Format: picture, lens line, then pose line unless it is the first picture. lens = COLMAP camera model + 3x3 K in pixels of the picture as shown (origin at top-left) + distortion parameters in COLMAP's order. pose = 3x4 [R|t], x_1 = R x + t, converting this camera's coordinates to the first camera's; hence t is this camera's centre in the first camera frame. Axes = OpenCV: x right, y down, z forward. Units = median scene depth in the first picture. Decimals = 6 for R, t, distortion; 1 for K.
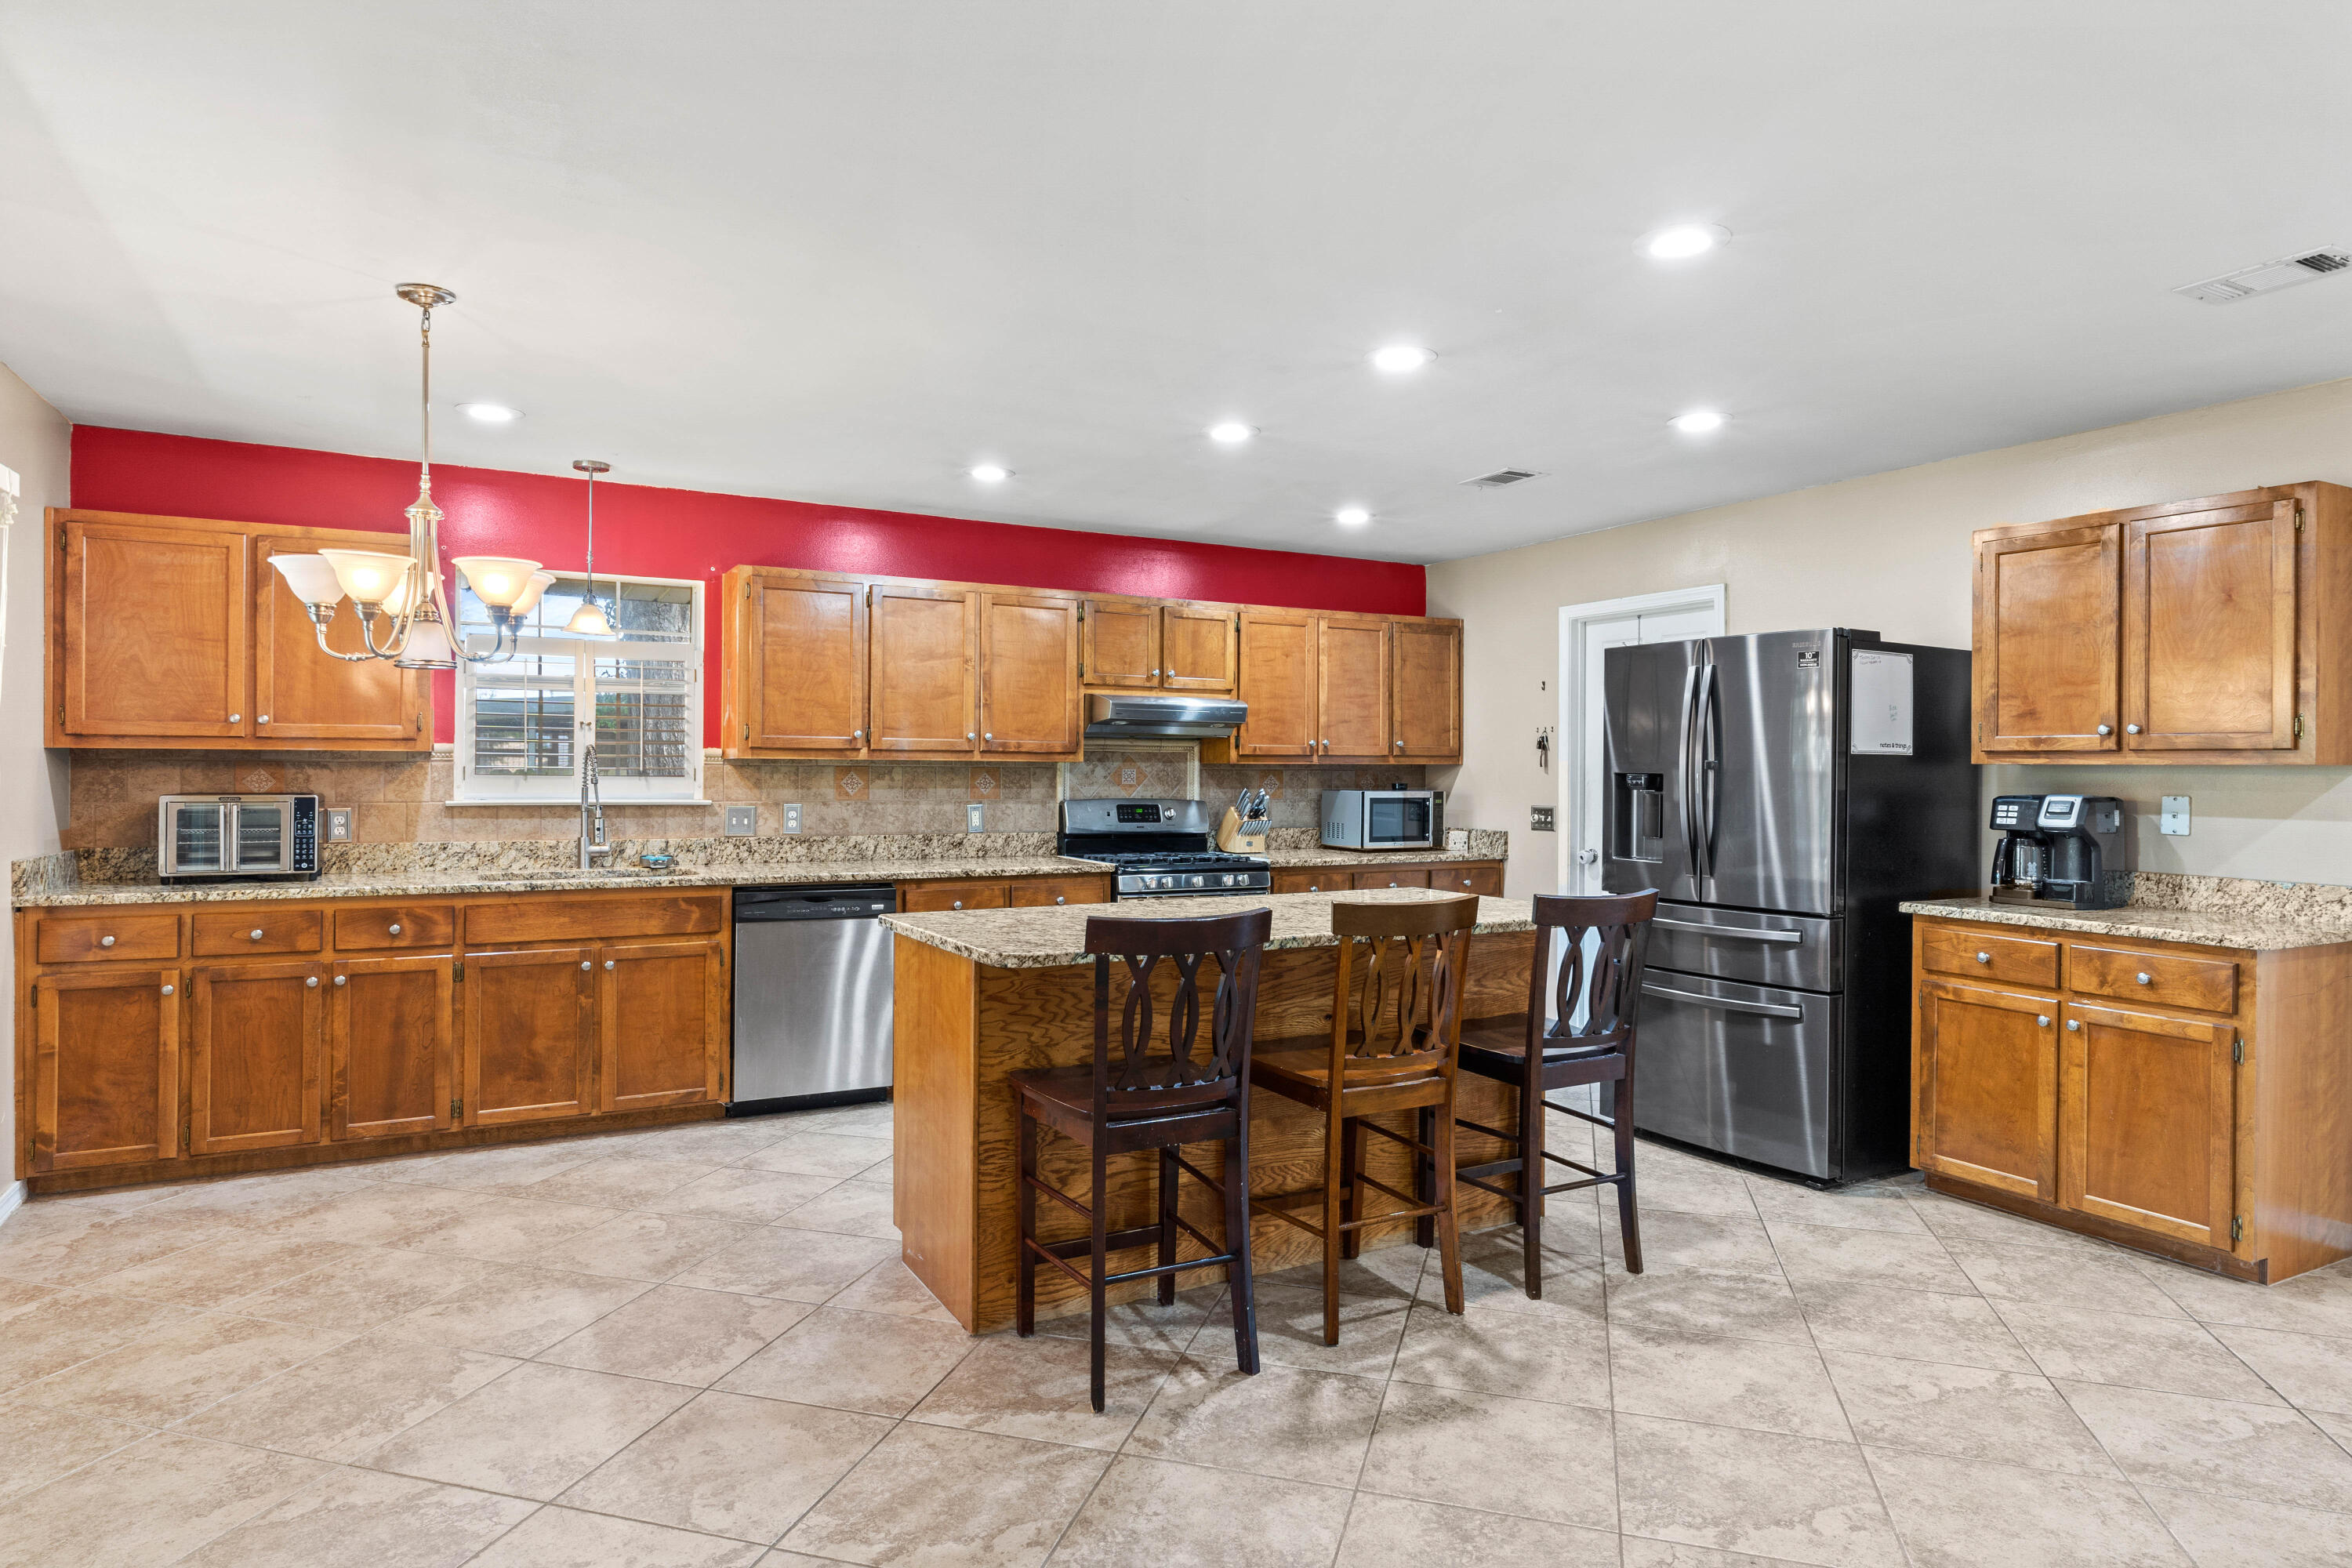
lens RADIAL K [[1363.9, 0, 1234.1], [0, 1363.9, 783.8], [0, 0, 1]] dist [0.001256, 0.002273]
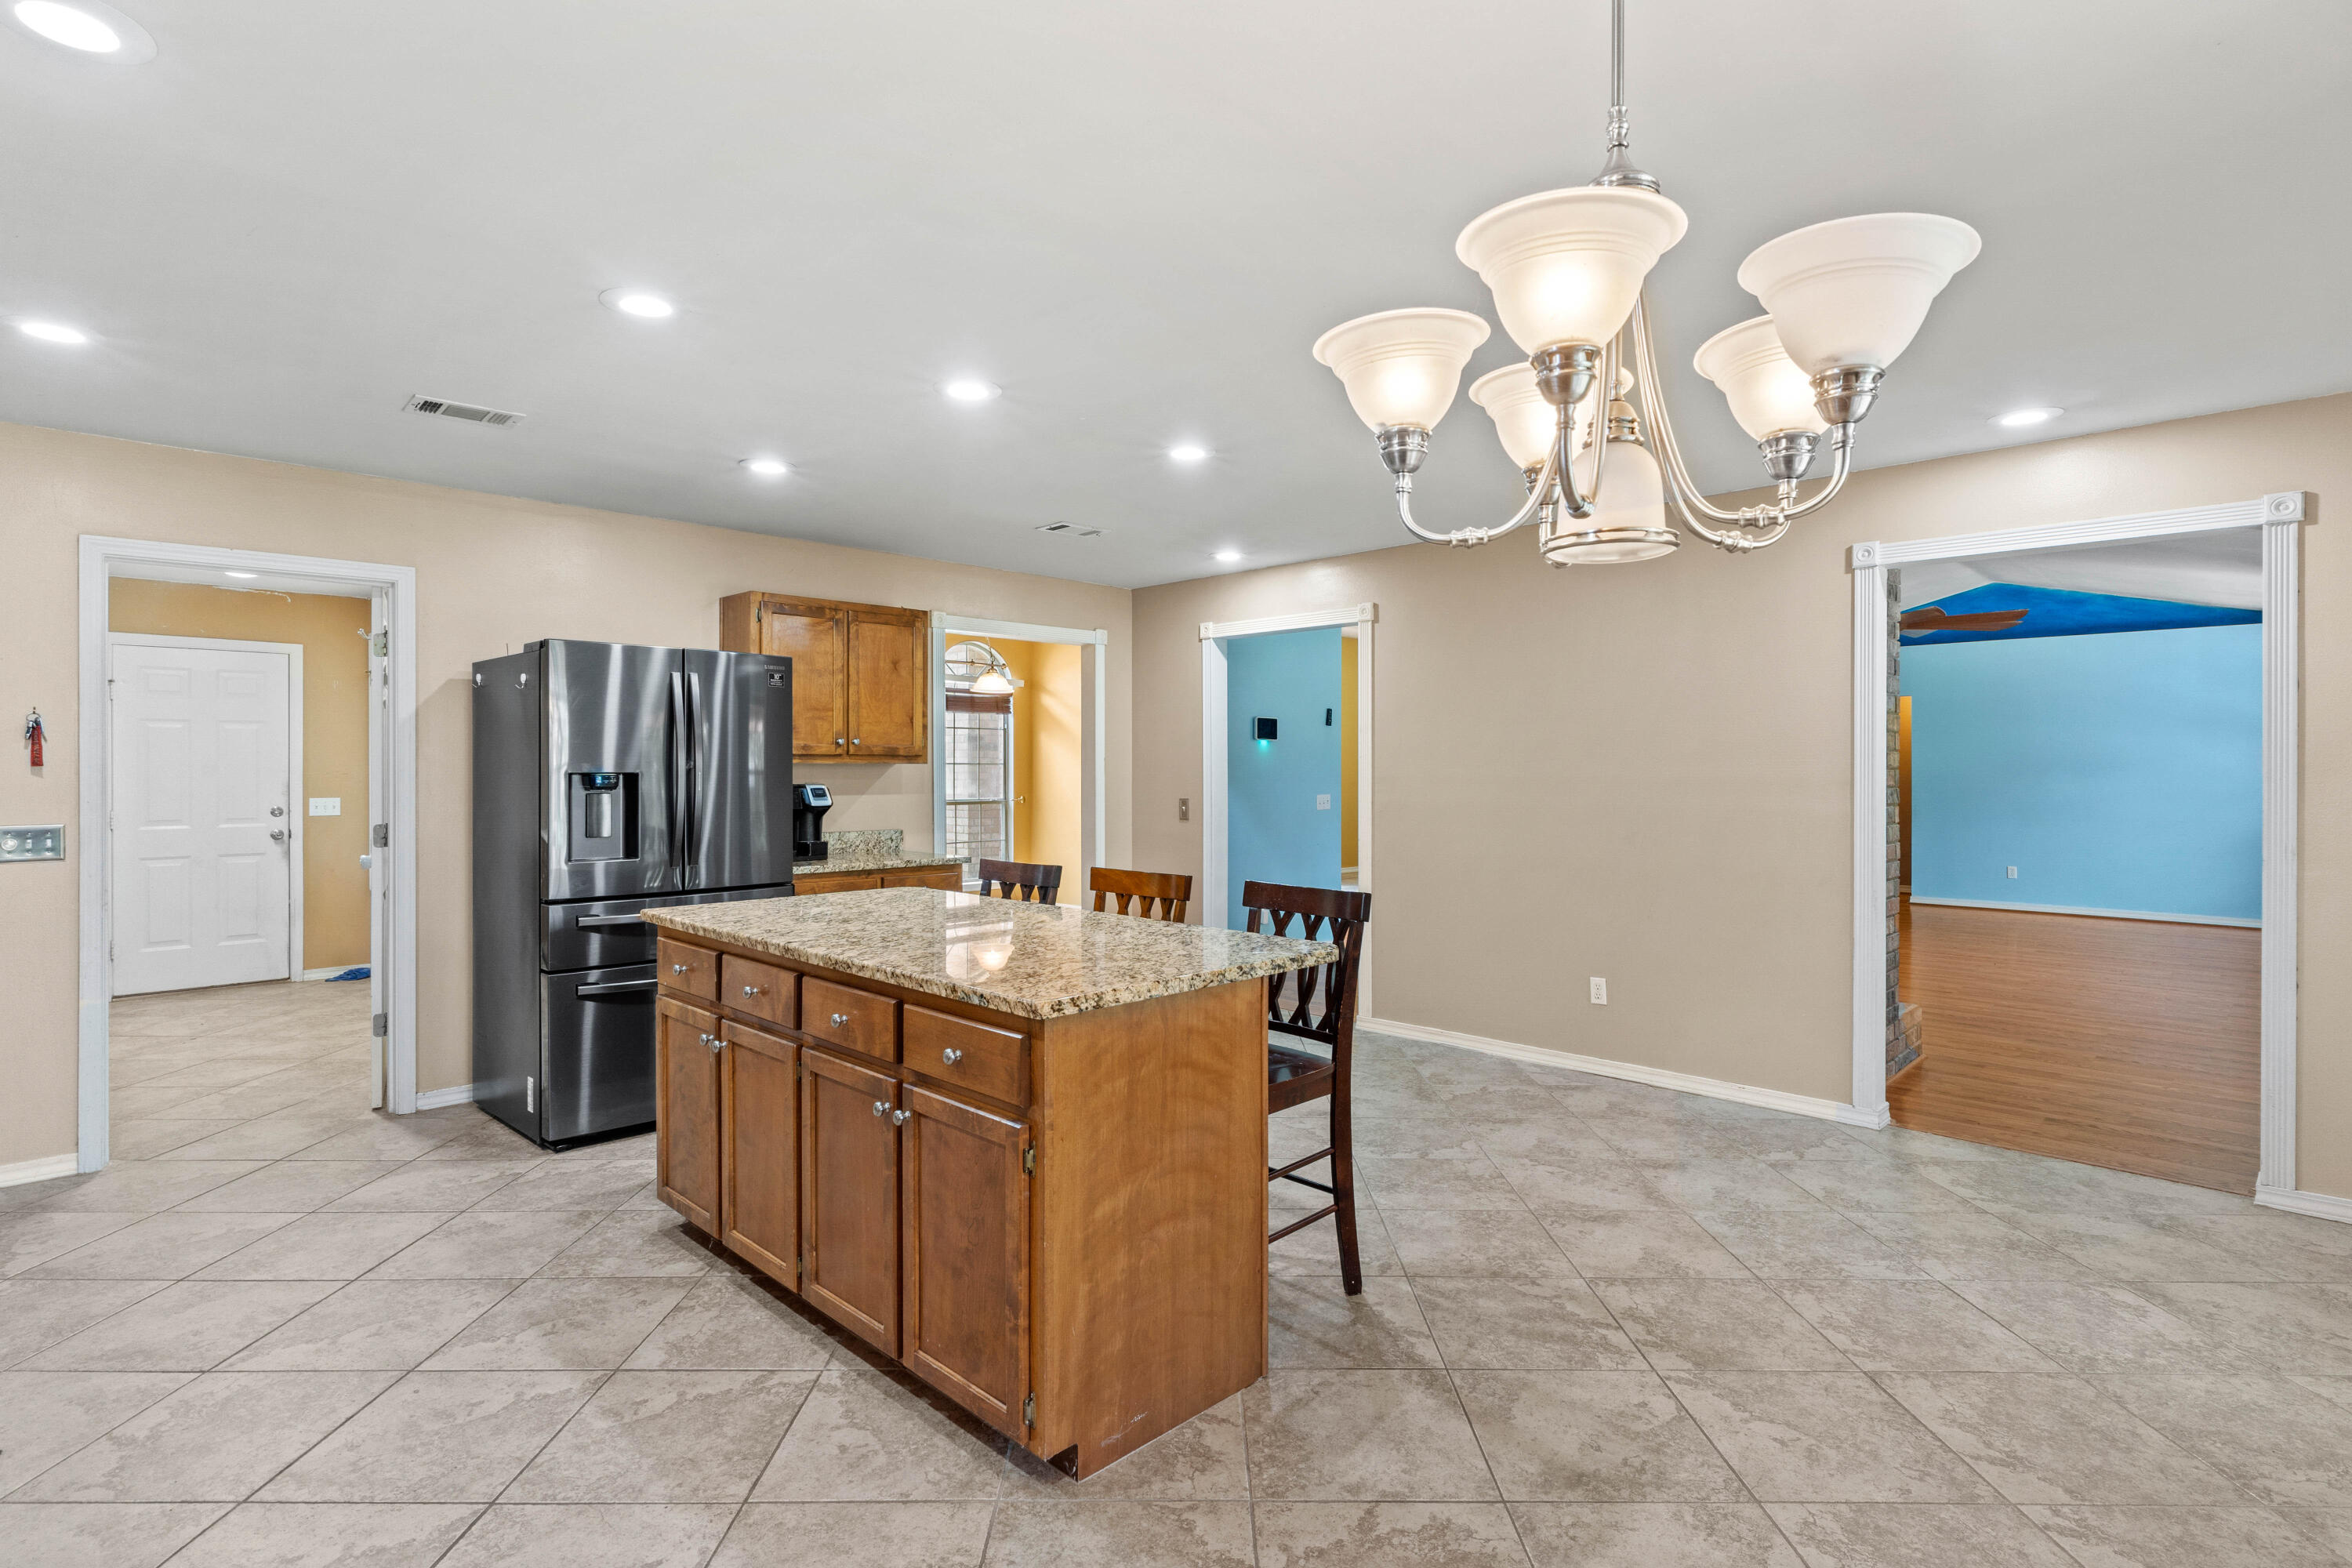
lens RADIAL K [[1143.1, 0, 1170.1], [0, 1143.1, 771.3], [0, 0, 1]] dist [0.001019, -0.000334]
pose [[-0.249016, -0.008223, 0.968465, -0.896142], [0.012319, 0.999856, 0.011657, -0.019126], [-0.968421, 0.014833, -0.248878, 1.204237]]
